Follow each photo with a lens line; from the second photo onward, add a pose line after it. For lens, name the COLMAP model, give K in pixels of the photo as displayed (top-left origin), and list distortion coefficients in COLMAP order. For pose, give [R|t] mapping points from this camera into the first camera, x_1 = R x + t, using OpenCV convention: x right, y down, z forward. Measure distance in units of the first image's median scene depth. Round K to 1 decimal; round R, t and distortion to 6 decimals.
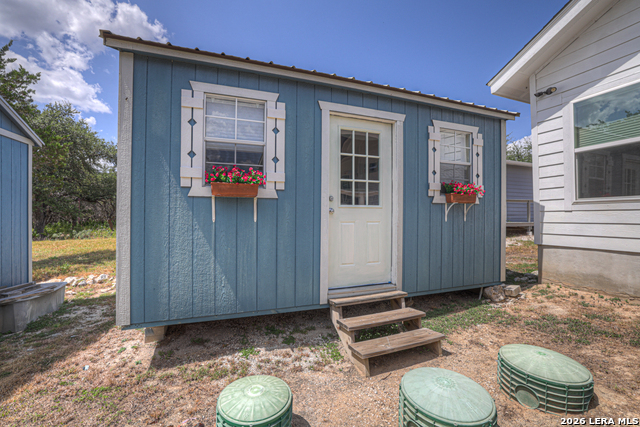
lens RADIAL K [[273.8, 0, 311.6], [0, 273.8, 213.7], [0, 0, 1]] dist [-0.032438, 0.000196]
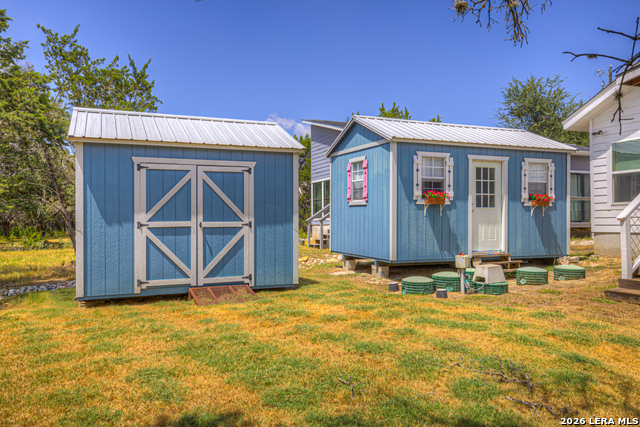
lens RADIAL K [[514.2, 0, 331.4], [0, 514.2, 214.0], [0, 0, 1]] dist [0.083795, 0.002972]
pose [[0.996415, -0.004095, 0.084502, -1.118269], [0.004387, 0.999985, -0.003270, 0.018677], [-0.084487, 0.003629, 0.996418, -2.323915]]
